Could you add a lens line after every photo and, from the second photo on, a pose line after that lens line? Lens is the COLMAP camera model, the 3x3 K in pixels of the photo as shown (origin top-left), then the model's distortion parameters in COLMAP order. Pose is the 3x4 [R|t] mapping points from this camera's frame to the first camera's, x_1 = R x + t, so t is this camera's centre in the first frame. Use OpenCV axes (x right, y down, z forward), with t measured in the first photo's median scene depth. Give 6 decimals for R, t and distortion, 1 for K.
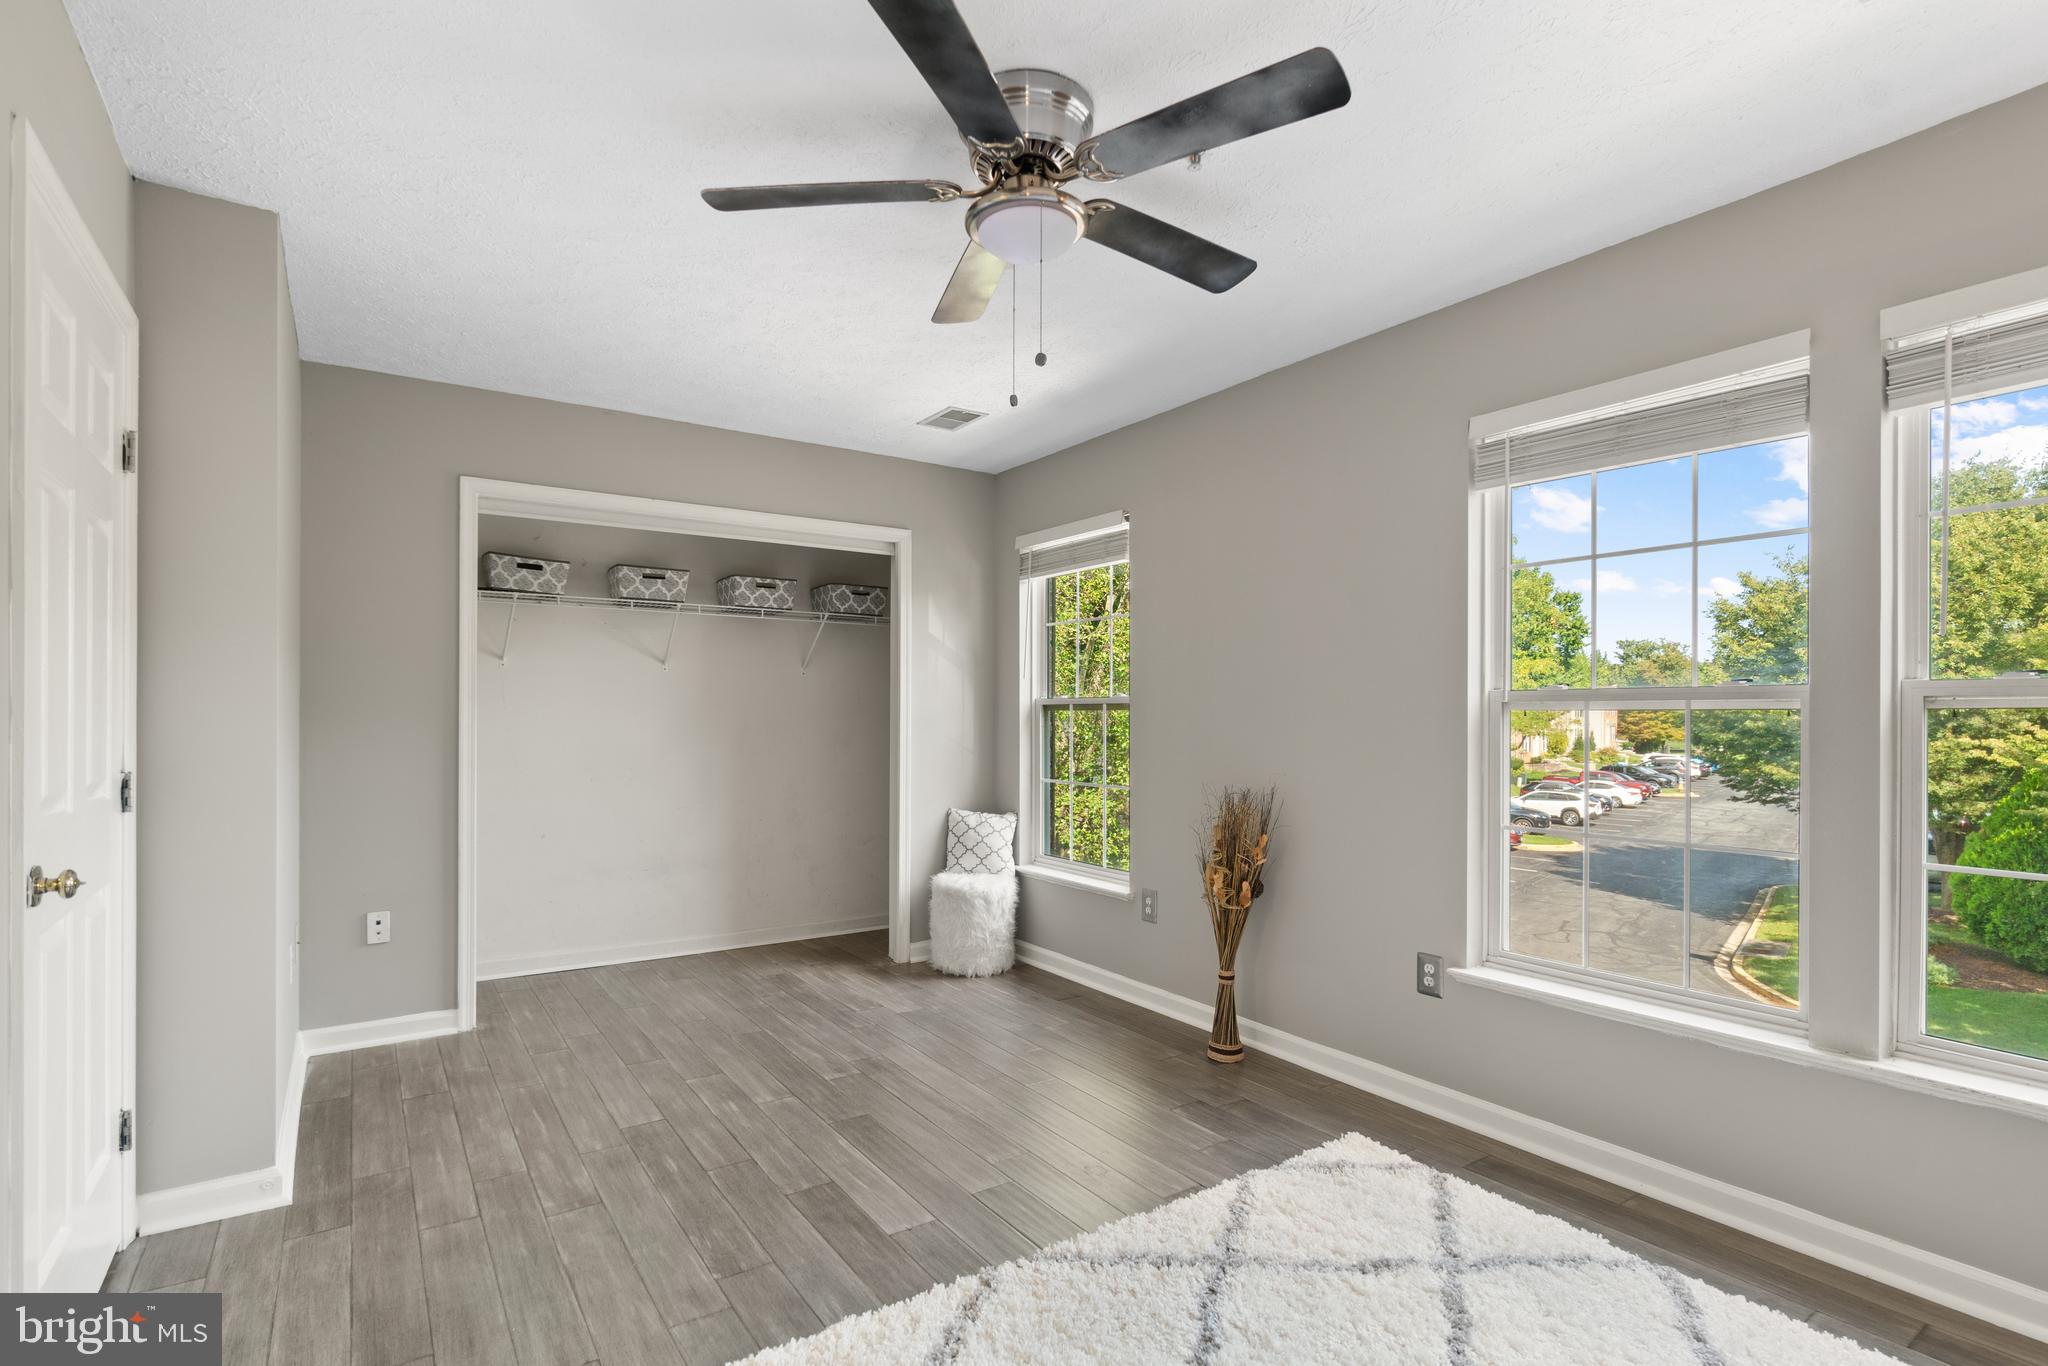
lens RADIAL K [[1046.3, 0, 1018.1], [0, 1046.3, 687.9], [0, 0, 1]] dist [0.000208, -0.000451]
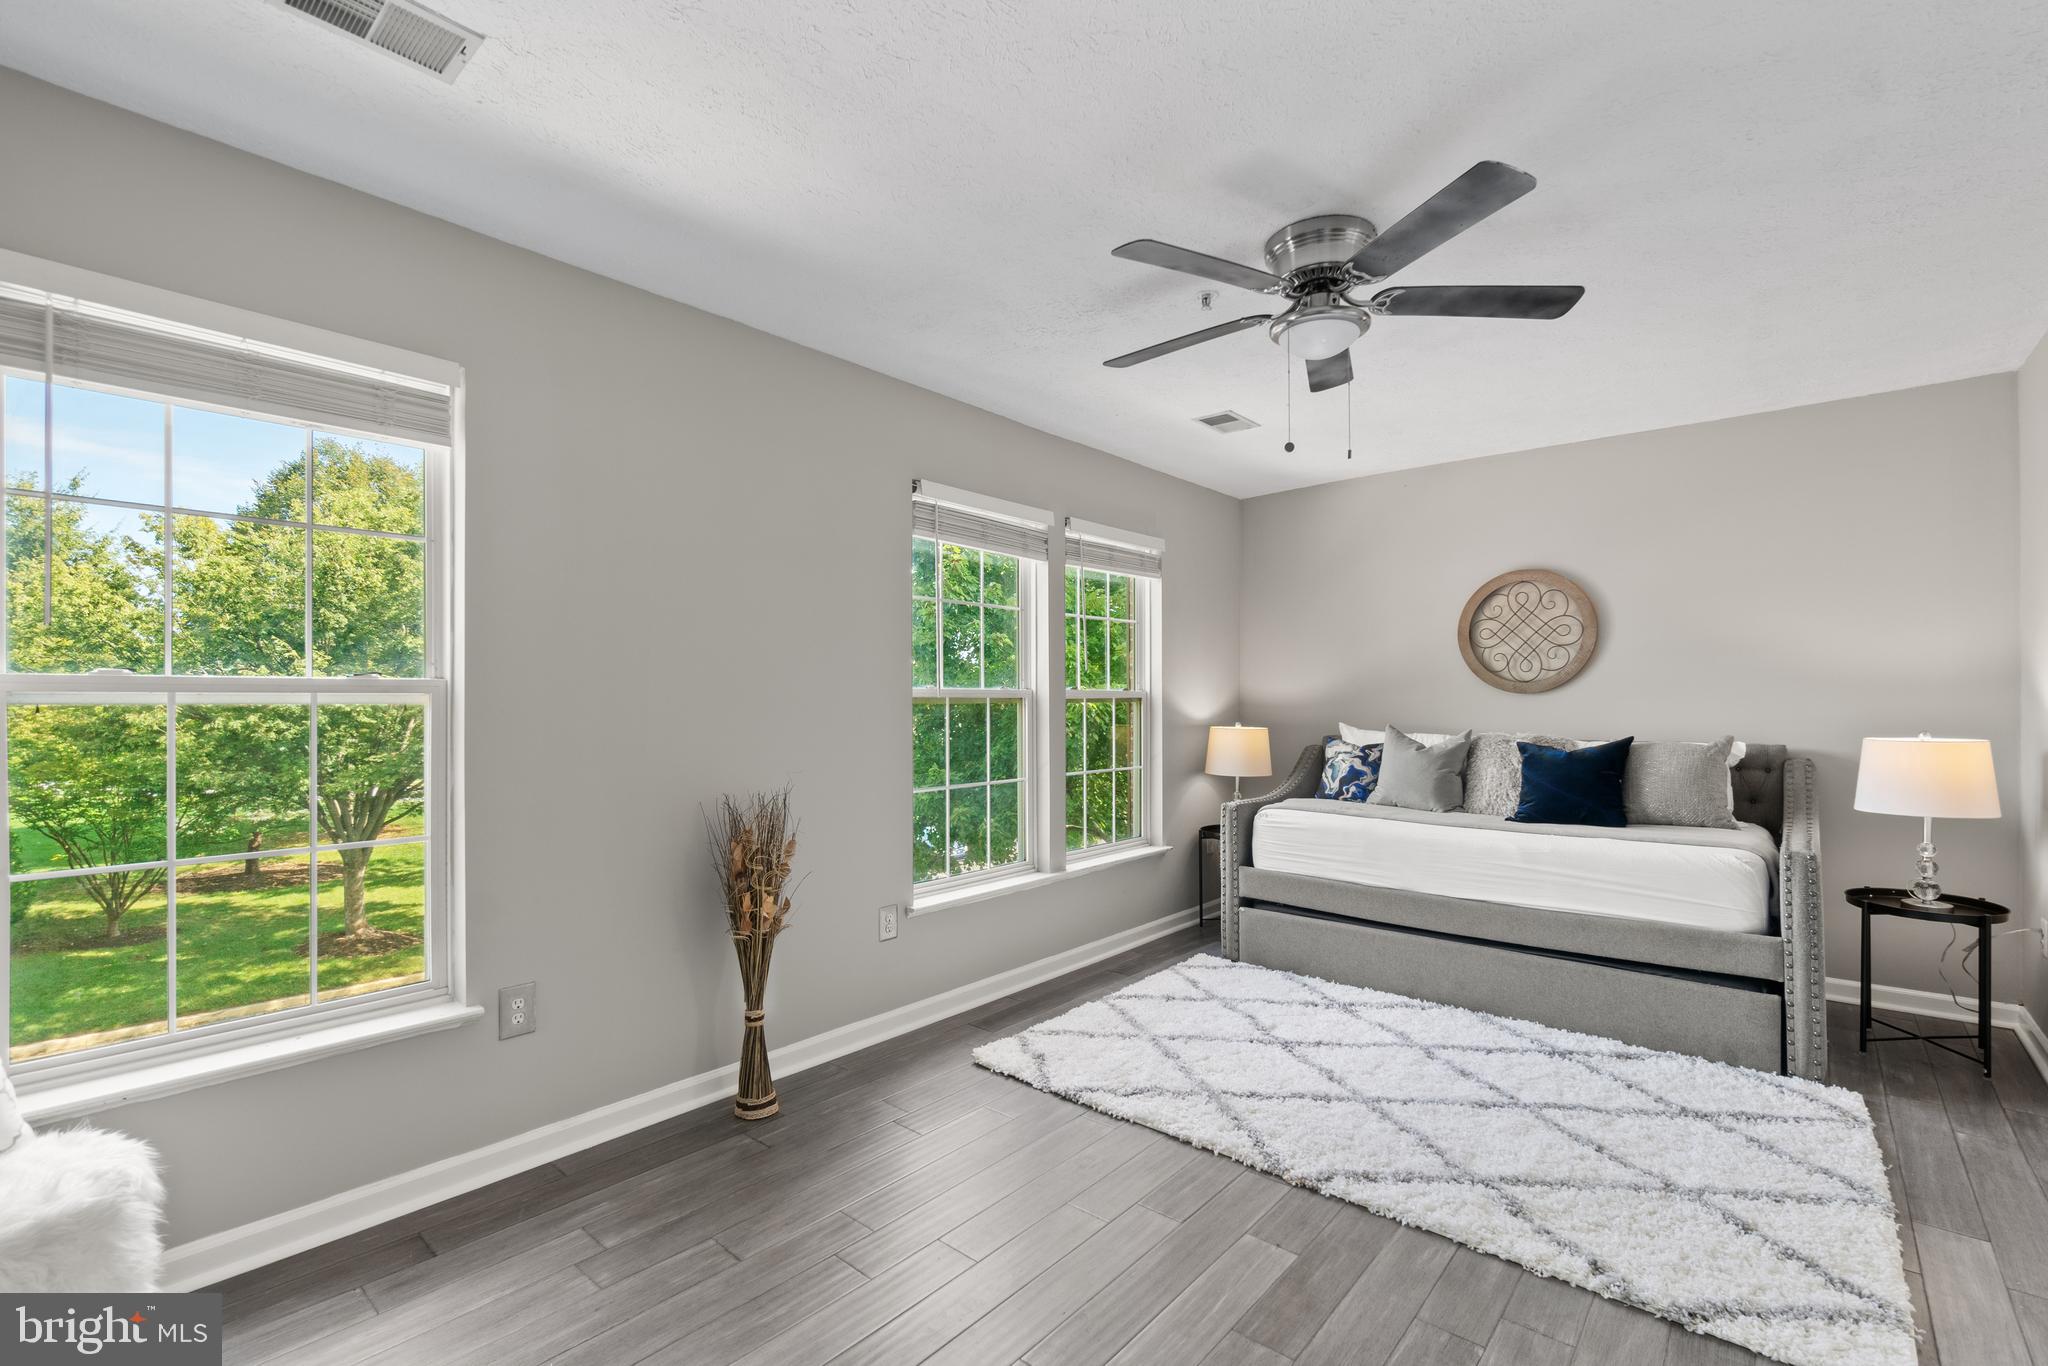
lens RADIAL K [[897.0, 0, 1024.3], [0, 897.0, 705.9], [0, 0, 1]] dist [-0.001828, 0.000015]
pose [[-0.277957, -0.006569, 0.960571, -0.767038], [-0.026159, 0.999658, -0.000733, 0.020941], [-0.960237, -0.025331, -0.278034, 1.350134]]
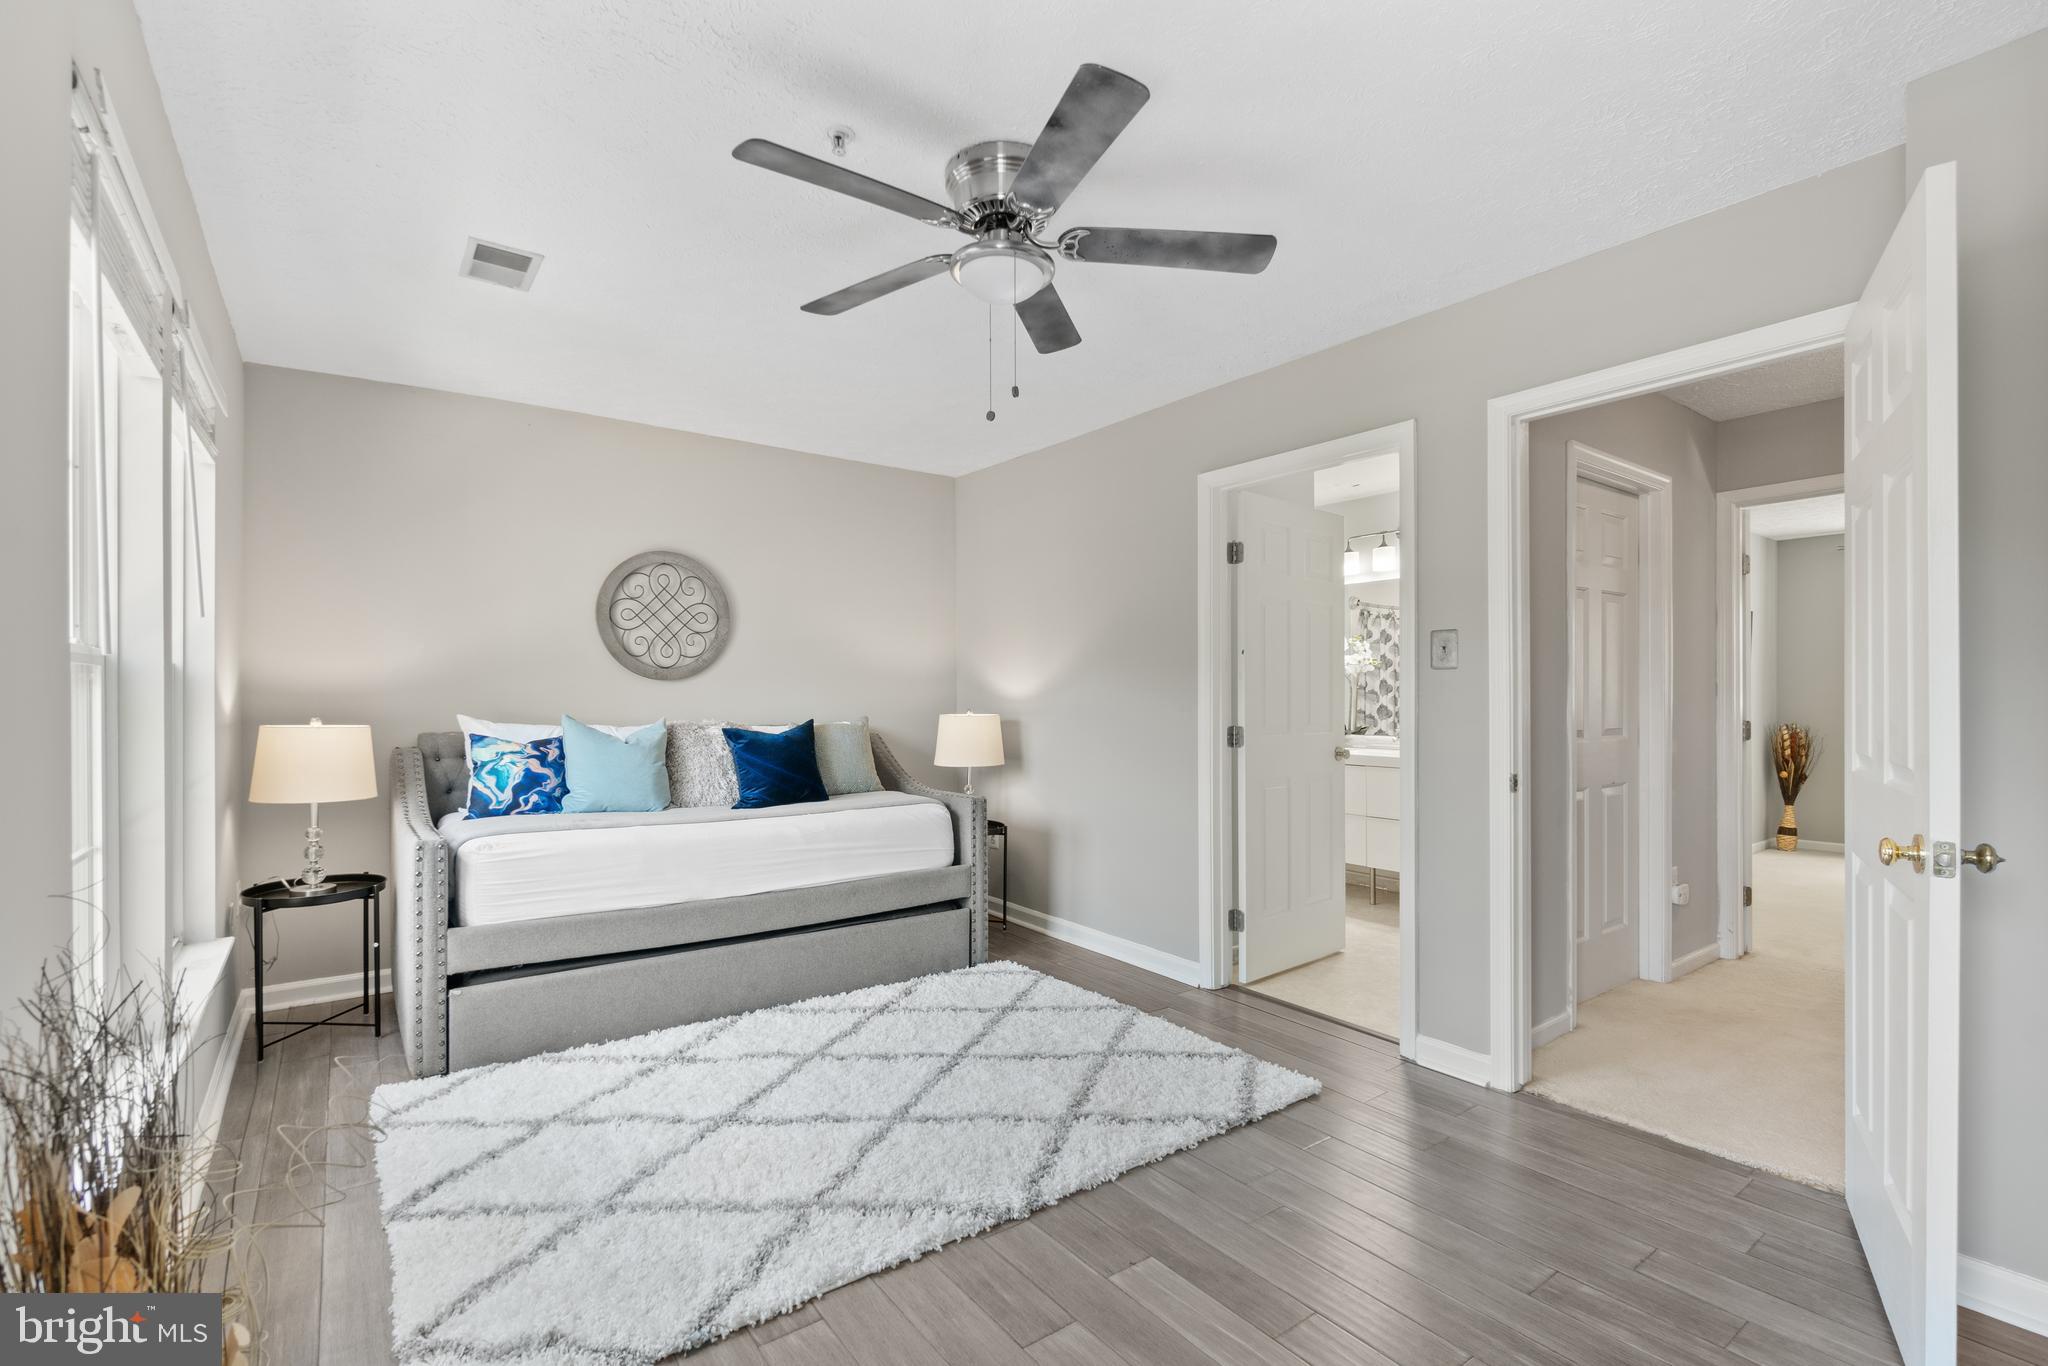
lens RADIAL K [[902.0, 0, 1012.1], [0, 902.0, 701.5], [0, 0, 1]] dist [-0.001656, -0.000187]
pose [[-0.998999, -0.002430, -0.044666, 0.032066], [-0.001408, 0.999737, -0.022898, 0.047160], [0.044709, -0.022812, -0.998740, 1.635637]]
